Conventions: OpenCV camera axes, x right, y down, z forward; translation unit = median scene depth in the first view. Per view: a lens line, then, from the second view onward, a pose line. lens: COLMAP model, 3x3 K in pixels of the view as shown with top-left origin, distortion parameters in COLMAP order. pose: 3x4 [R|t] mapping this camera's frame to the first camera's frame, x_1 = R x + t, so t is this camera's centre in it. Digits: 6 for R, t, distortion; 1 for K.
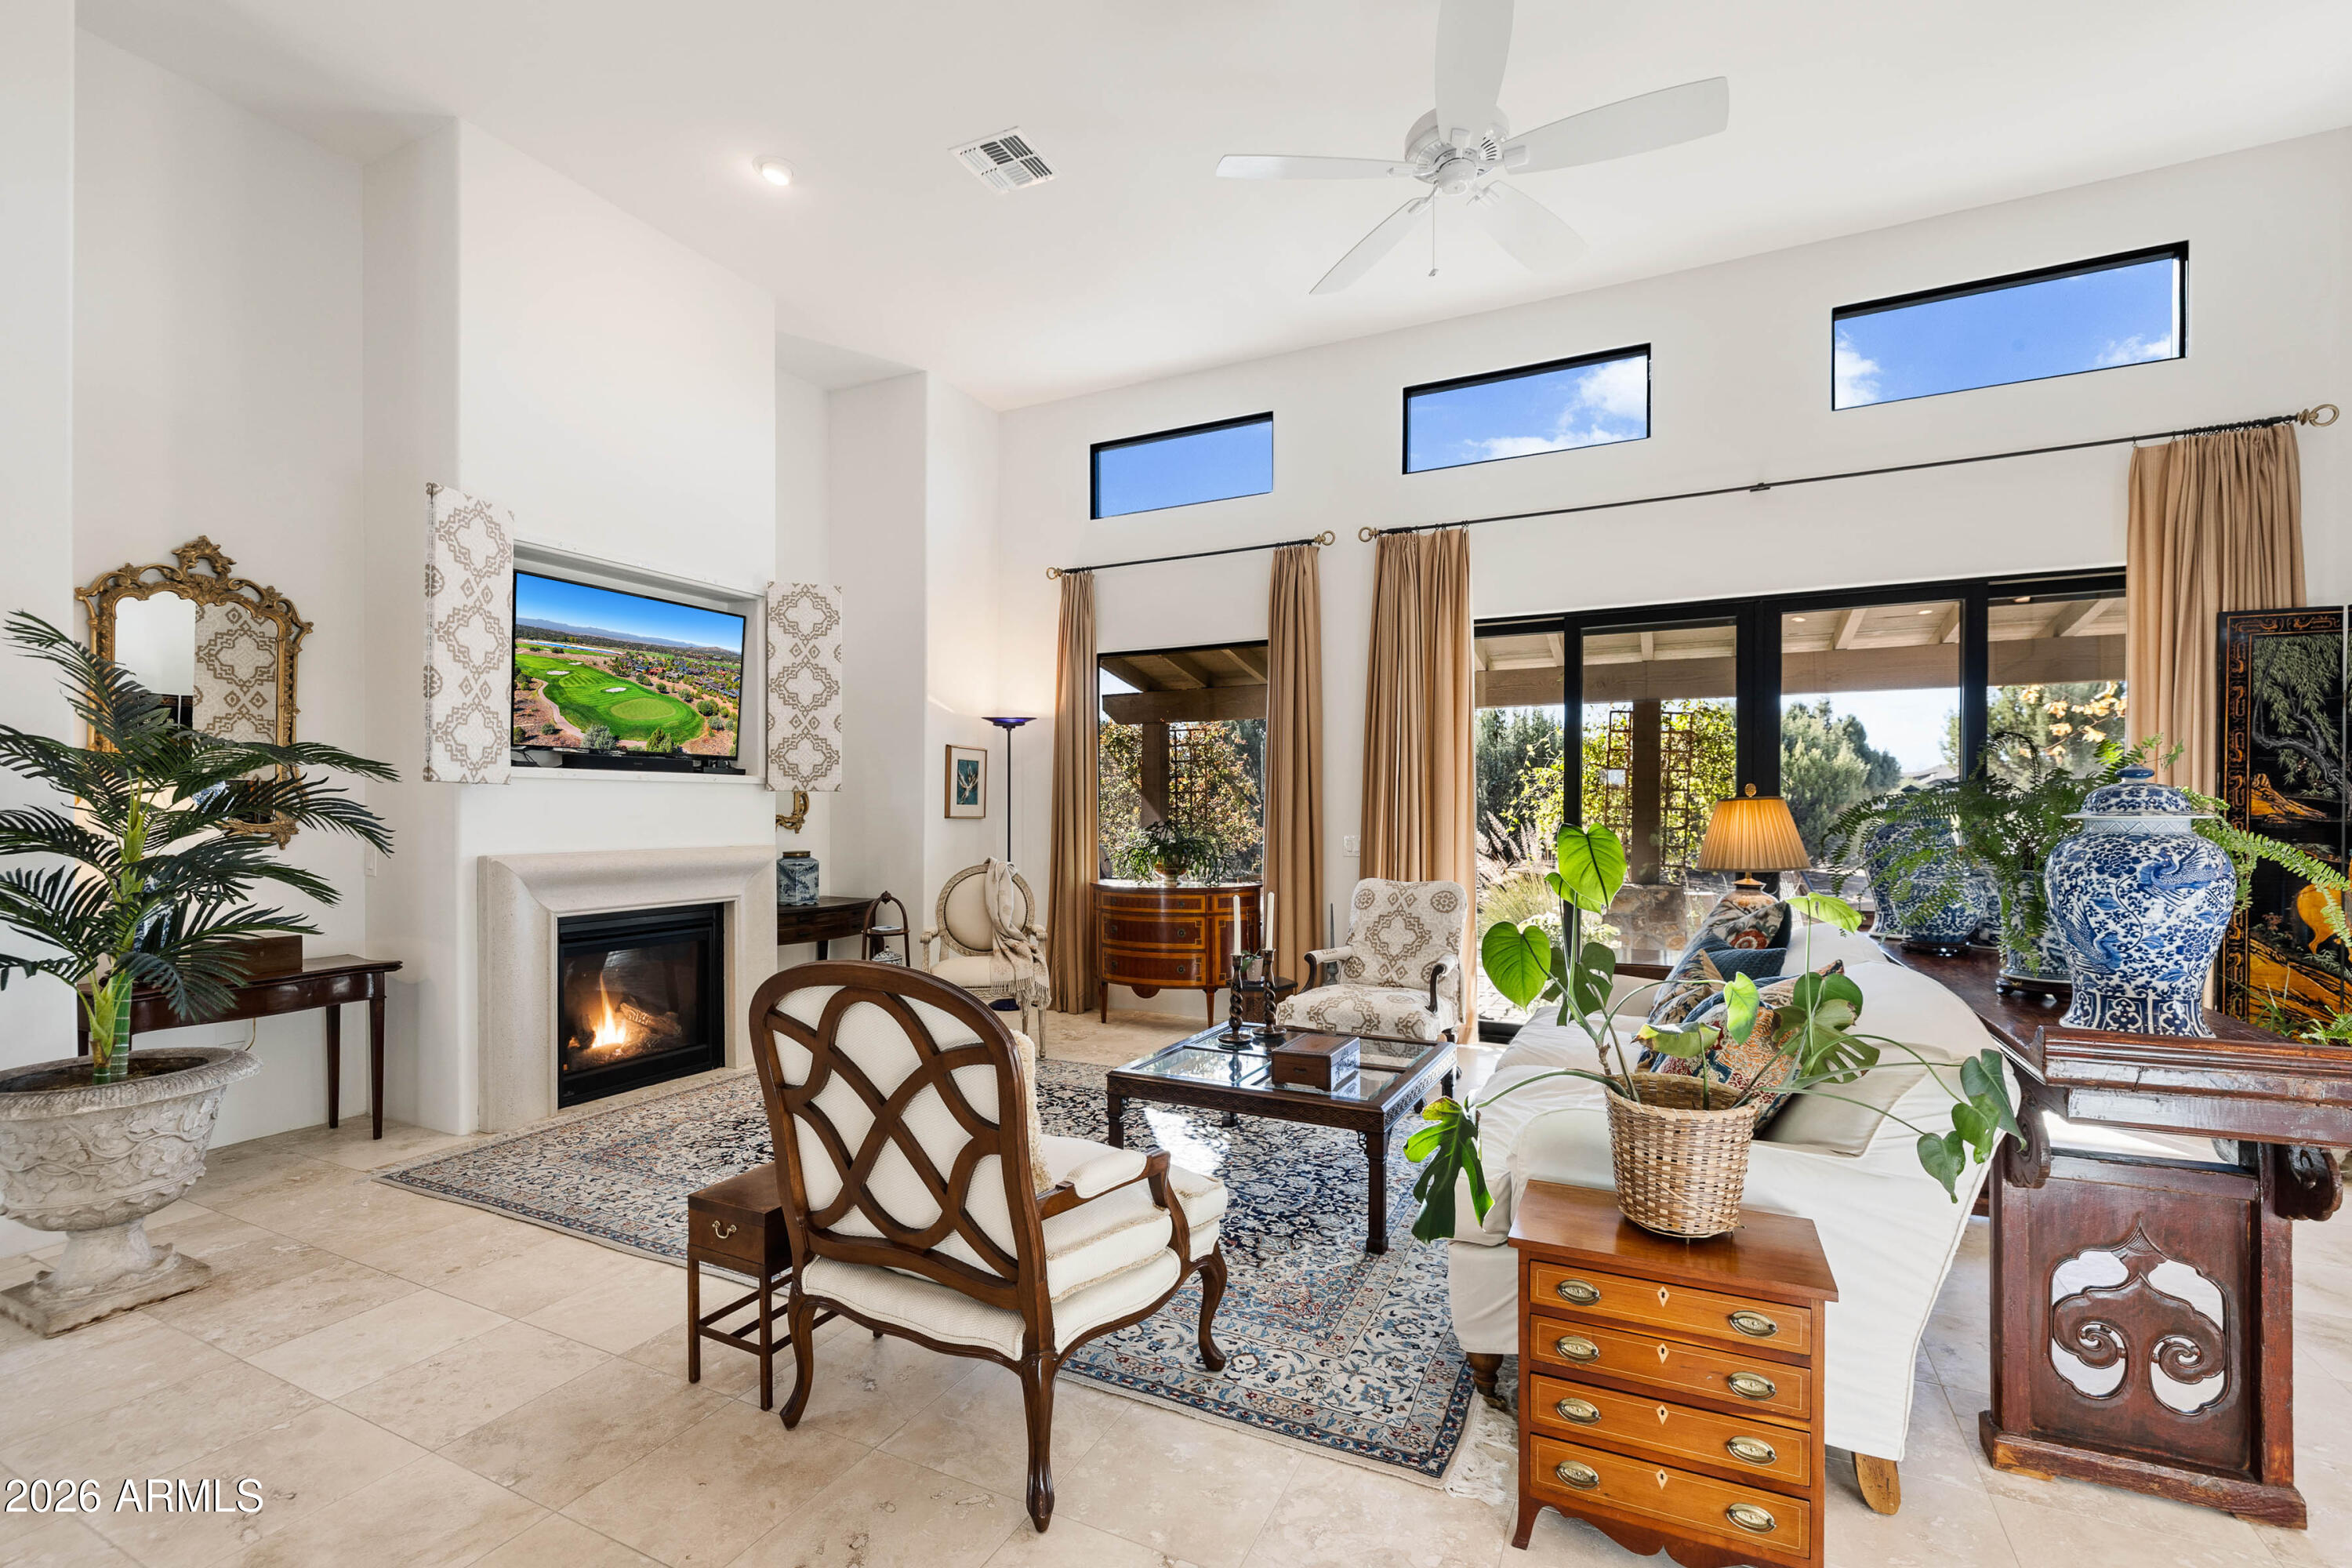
lens RADIAL K [[978.1, 0, 1178.6], [0, 978.1, 815.5], [0, 0, 1]] dist [-0.002889, 0.000862]
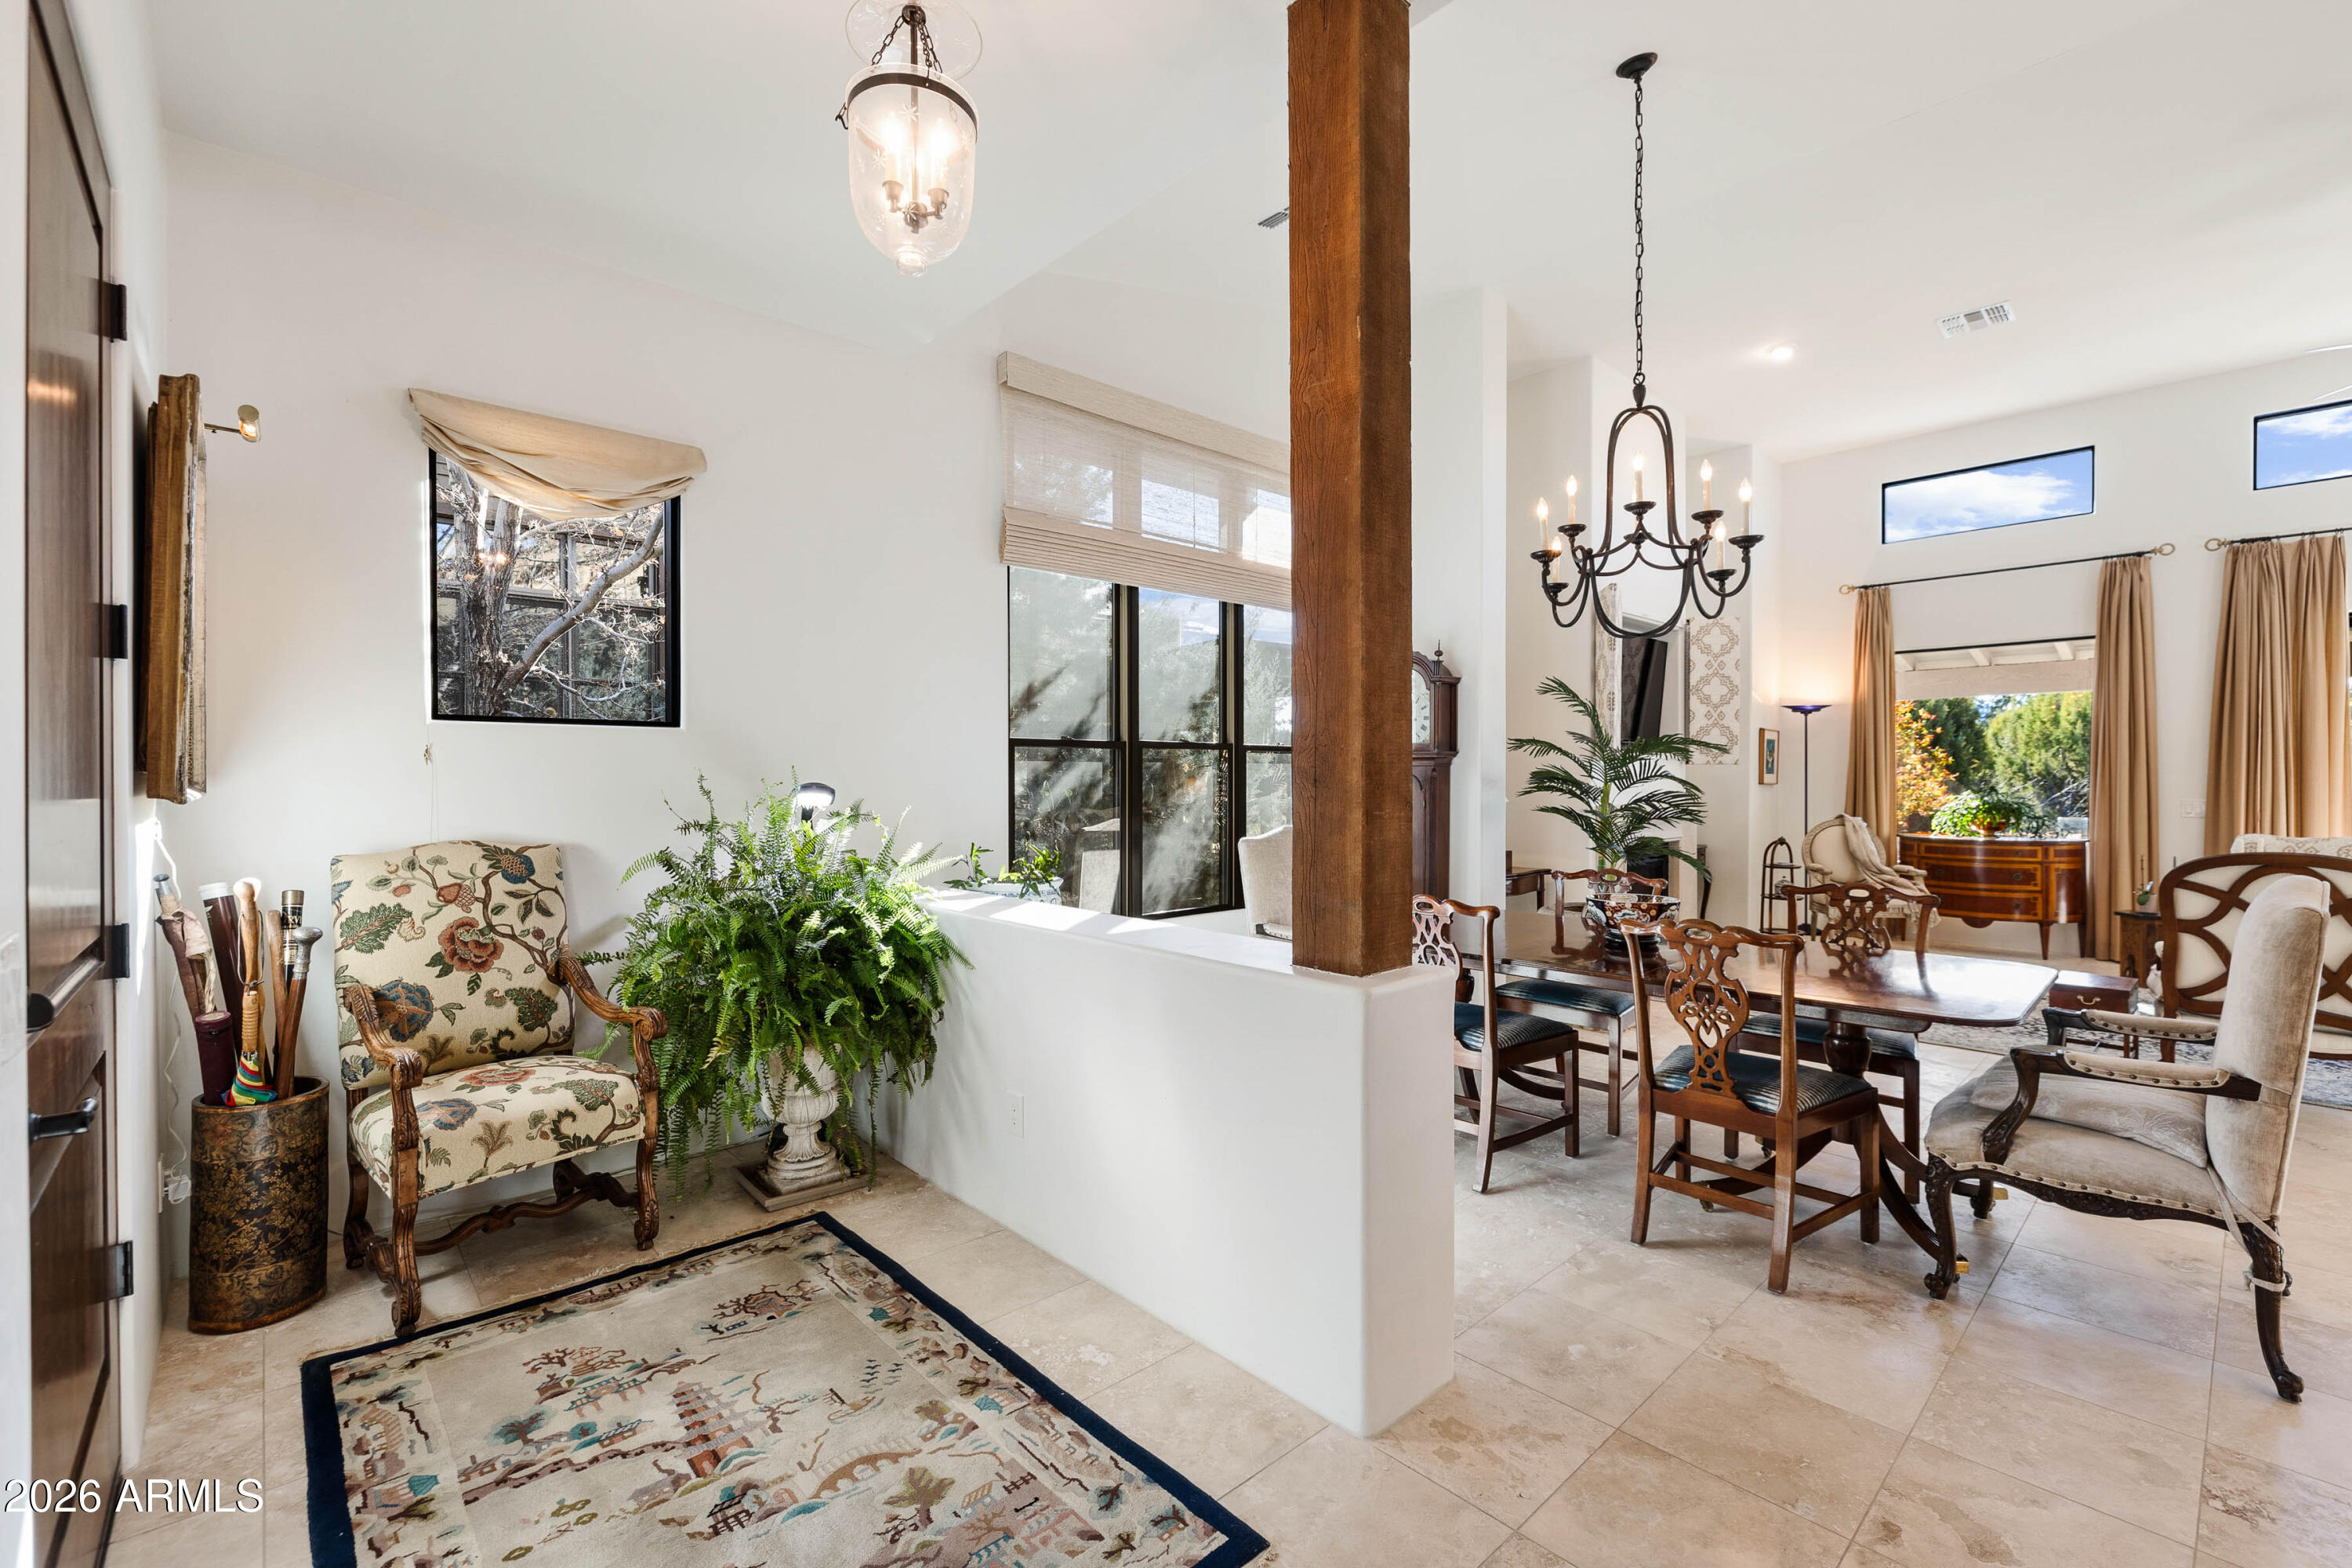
lens RADIAL K [[978.1, 0, 1206.5], [0, 978.1, 791.9], [0, 0, 1]] dist [-0.002889, 0.000862]
pose [[0.937512, 0.002403, -0.347946, -0.706019], [-0.000613, 0.999986, 0.005252, 0.008904], [0.347954, -0.004711, 0.937500, -0.699931]]
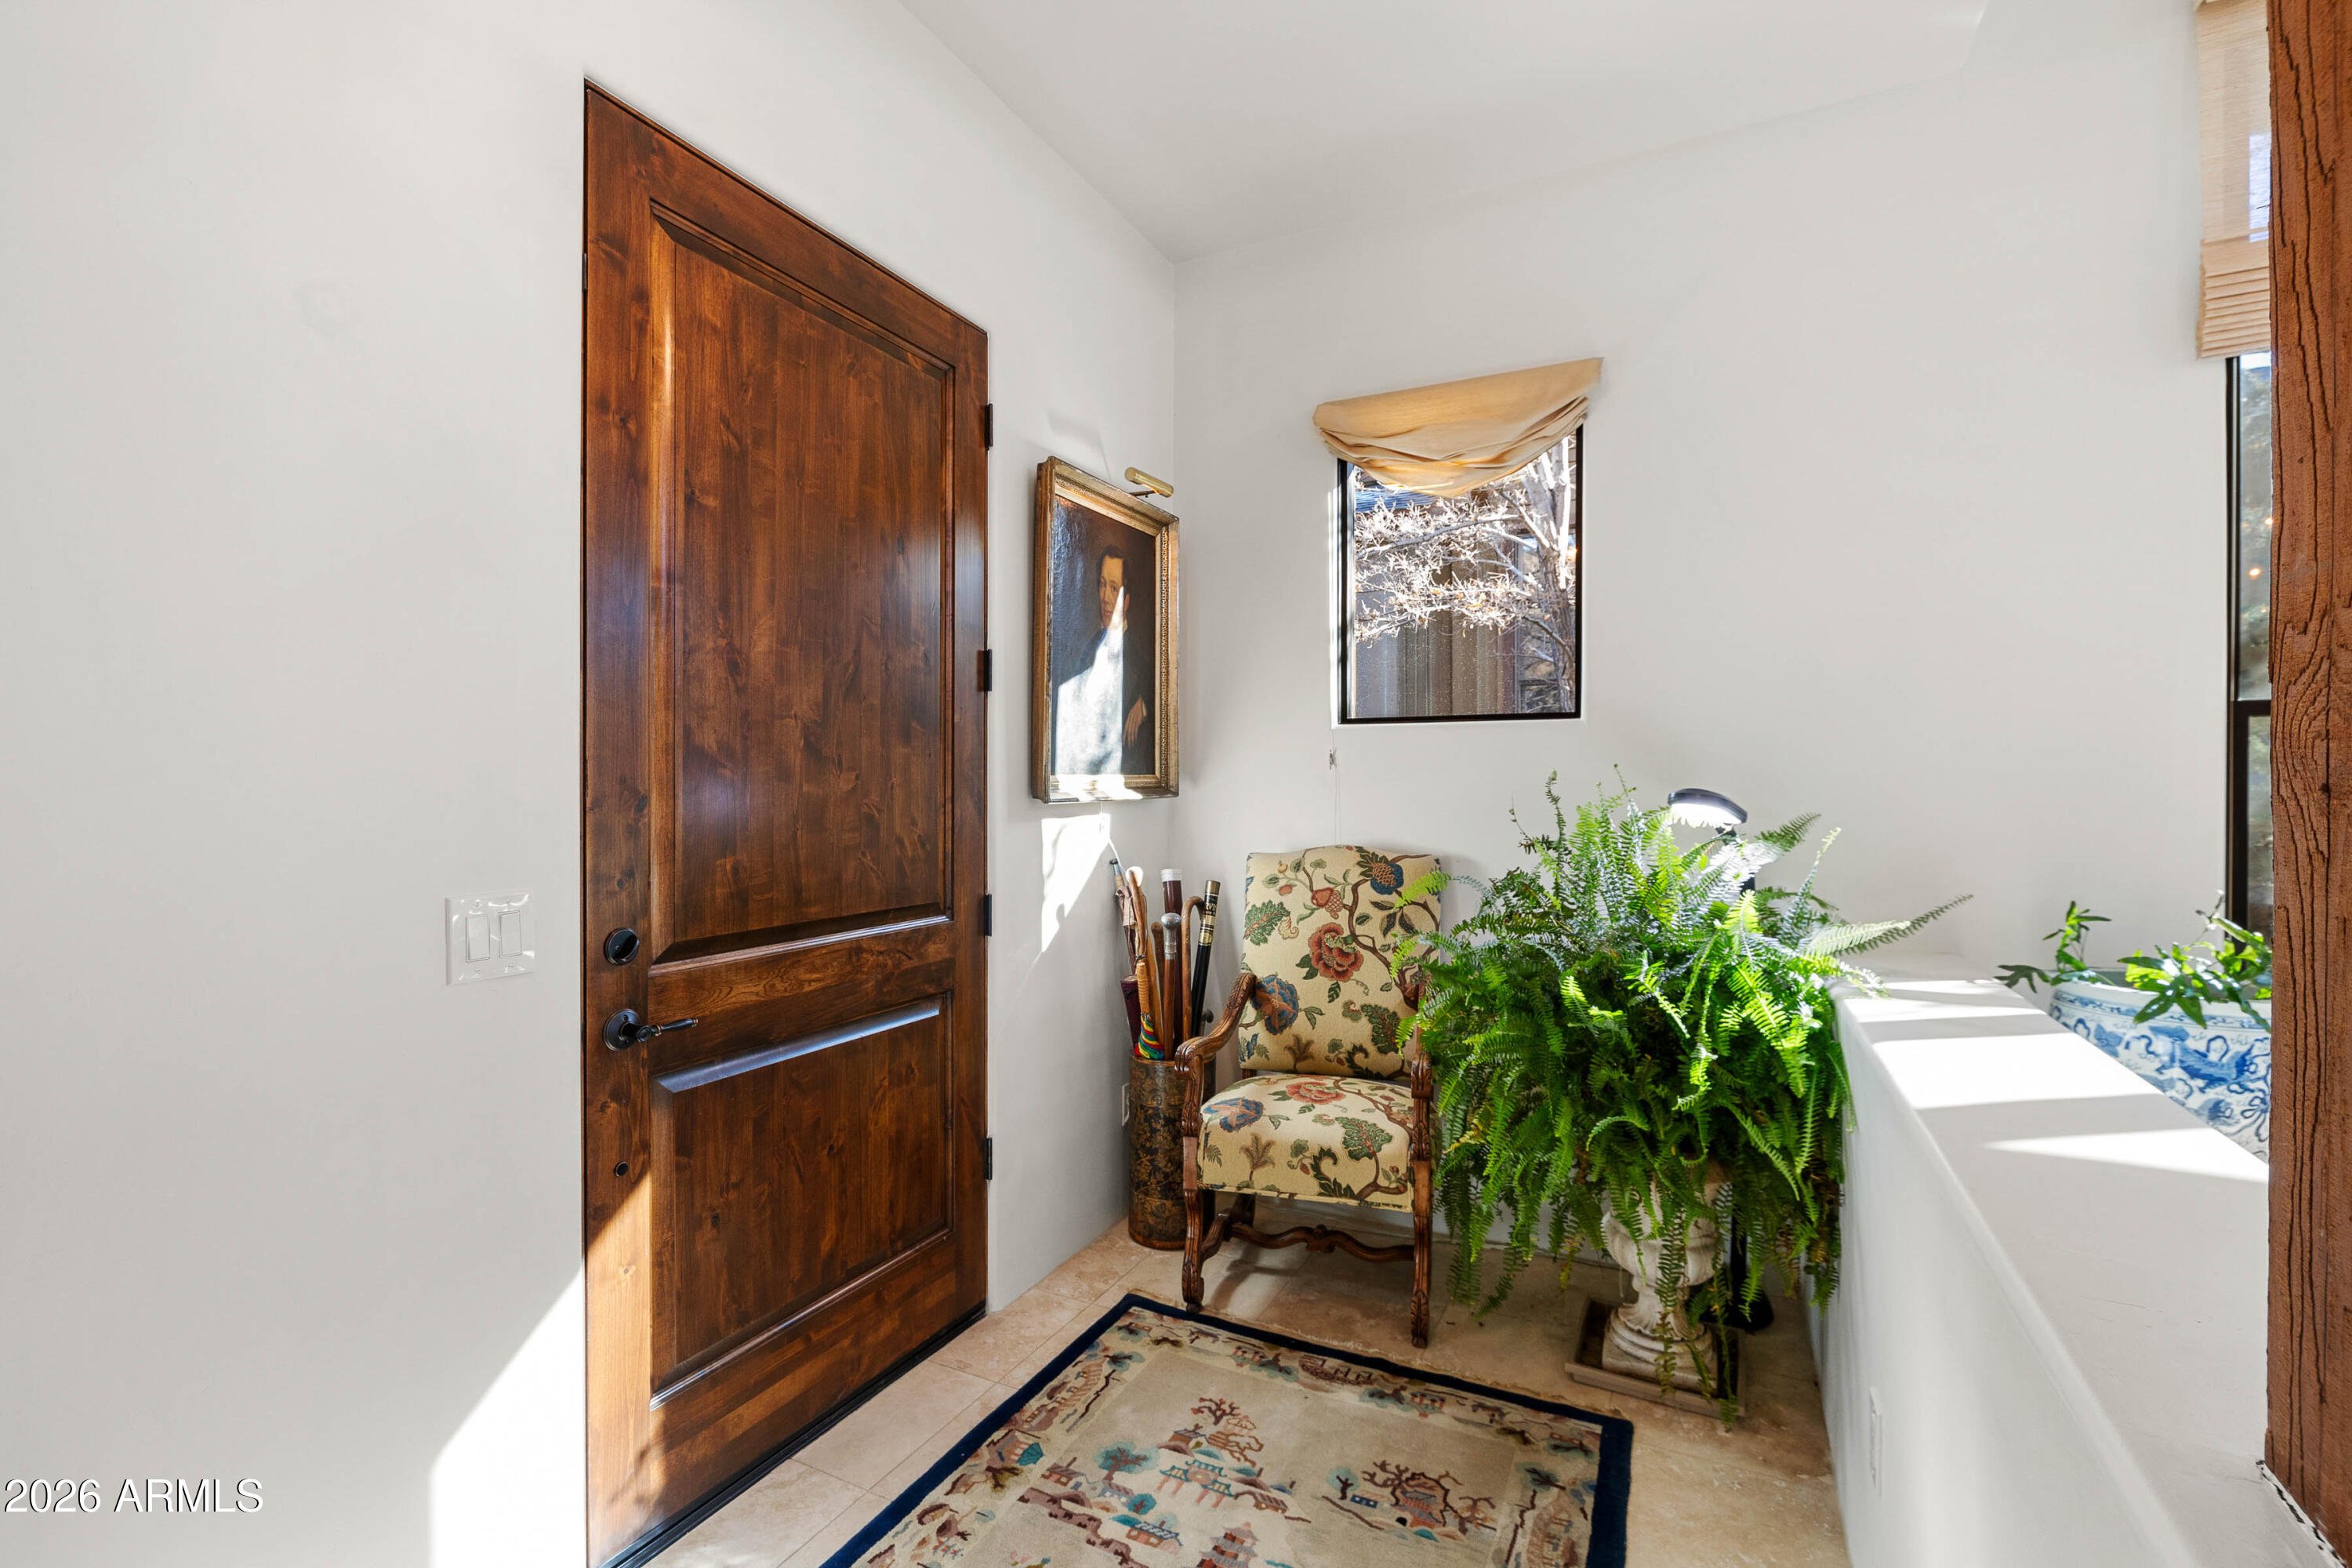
lens RADIAL K [[1073.9, 0, 1176.9], [0, 1073.9, 792.9], [0, 0, 1]] dist [-0.010459, 0.001597]
pose [[-0.015831, 0.008161, -0.999841, -0.688308], [-0.005371, 0.999952, 0.008247, 0.005374], [0.999860, 0.005501, -0.015786, -0.374396]]
